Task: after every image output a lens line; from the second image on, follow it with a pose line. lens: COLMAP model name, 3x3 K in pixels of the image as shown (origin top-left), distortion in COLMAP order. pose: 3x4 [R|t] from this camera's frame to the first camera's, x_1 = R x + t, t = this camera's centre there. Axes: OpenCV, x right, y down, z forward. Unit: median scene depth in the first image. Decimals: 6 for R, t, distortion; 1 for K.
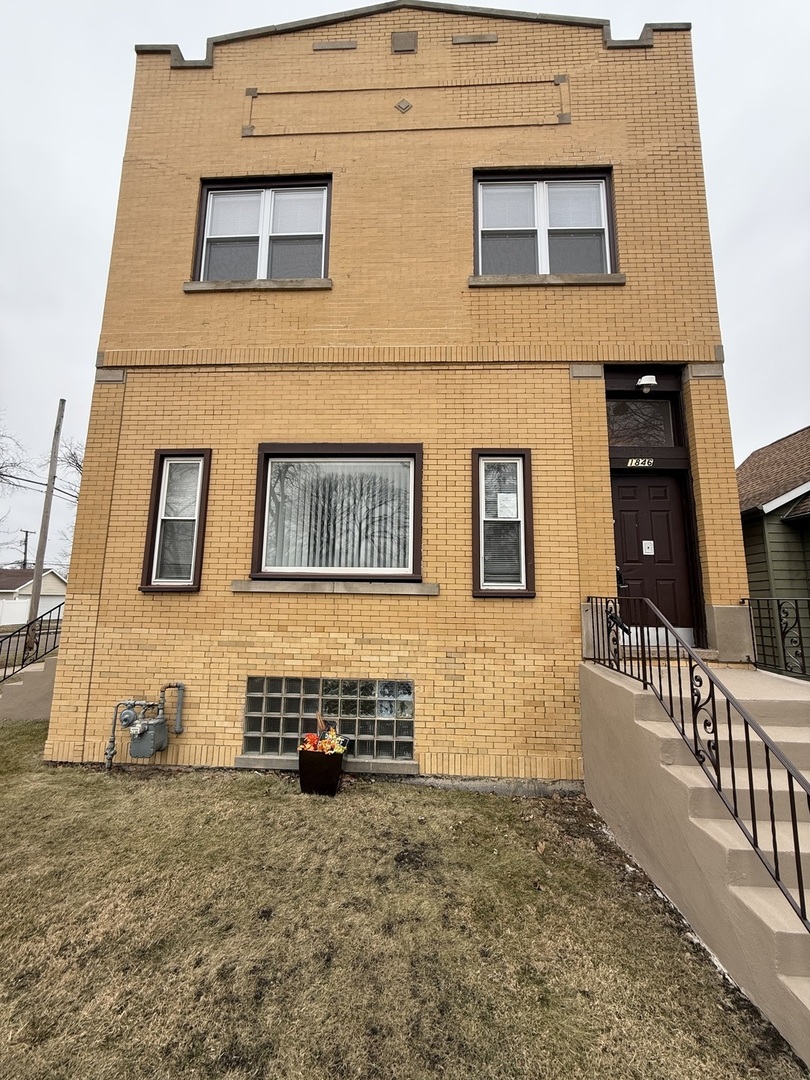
lens RADIAL K [[429.2, 0, 403.9], [0, 429.2, 539.9], [0, 0, 1]] dist [-0.002587, 0.000726]
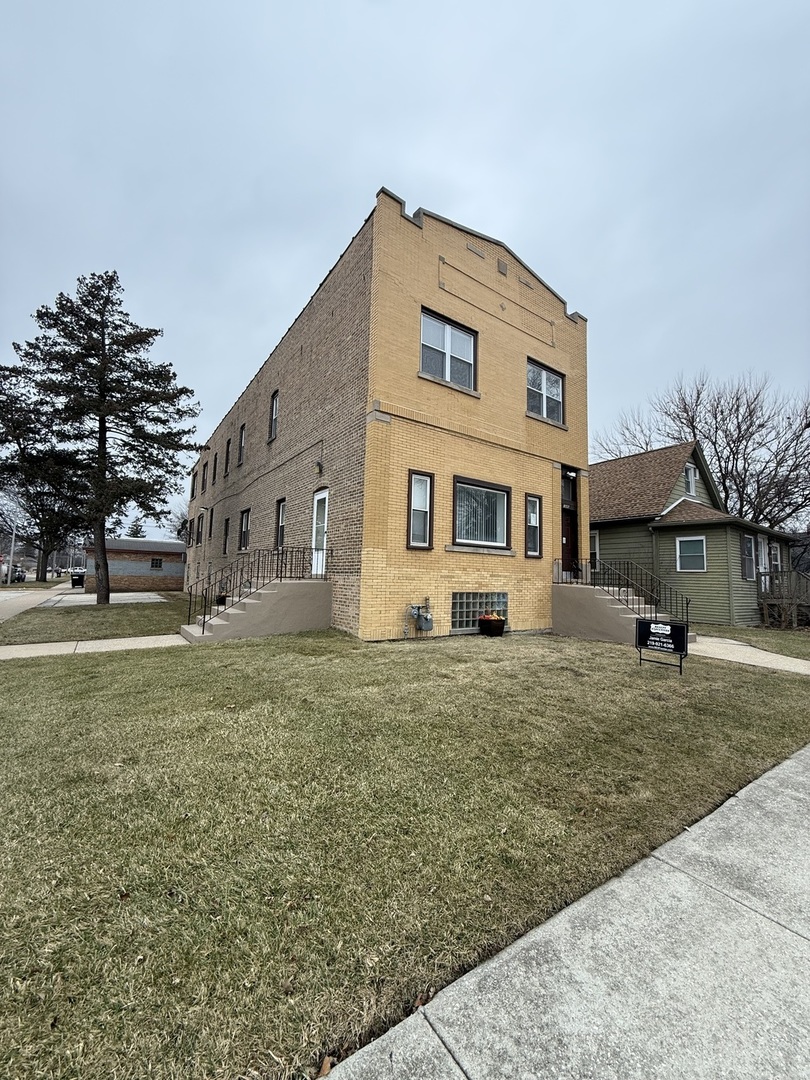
lens RADIAL K [[429.2, 0, 408.1], [0, 429.2, 539.8], [0, 0, 1]] dist [-0.002587, 0.000726]
pose [[0.788447, 0.058355, 0.612329, -1.731445], [-0.102711, 0.994003, 0.037524, 0.015003], [-0.606467, -0.092479, 0.789712, -0.443064]]
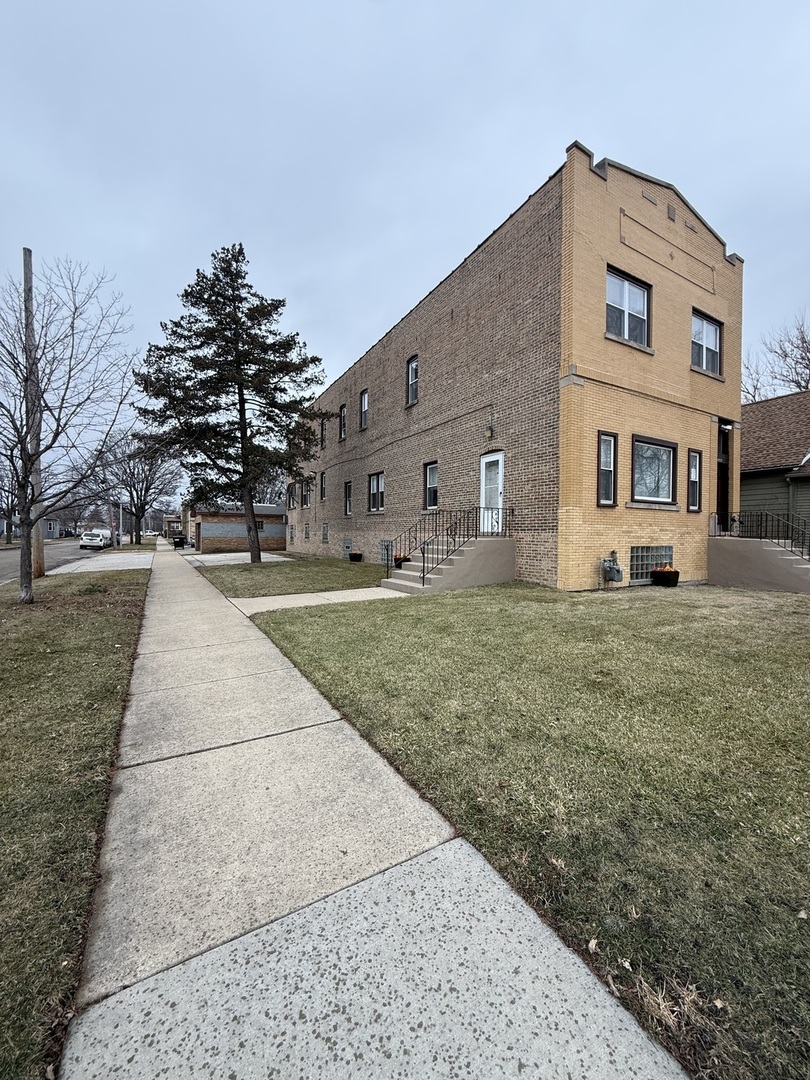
lens RADIAL K [[429.2, 0, 407.7], [0, 429.2, 540.0], [0, 0, 1]] dist [-0.002587, 0.000726]
pose [[0.841453, -0.017169, 0.540058, -2.398989], [-0.072713, 0.986805, 0.144665, 0.052812], [-0.535416, -0.160998, 0.829102, -0.181106]]
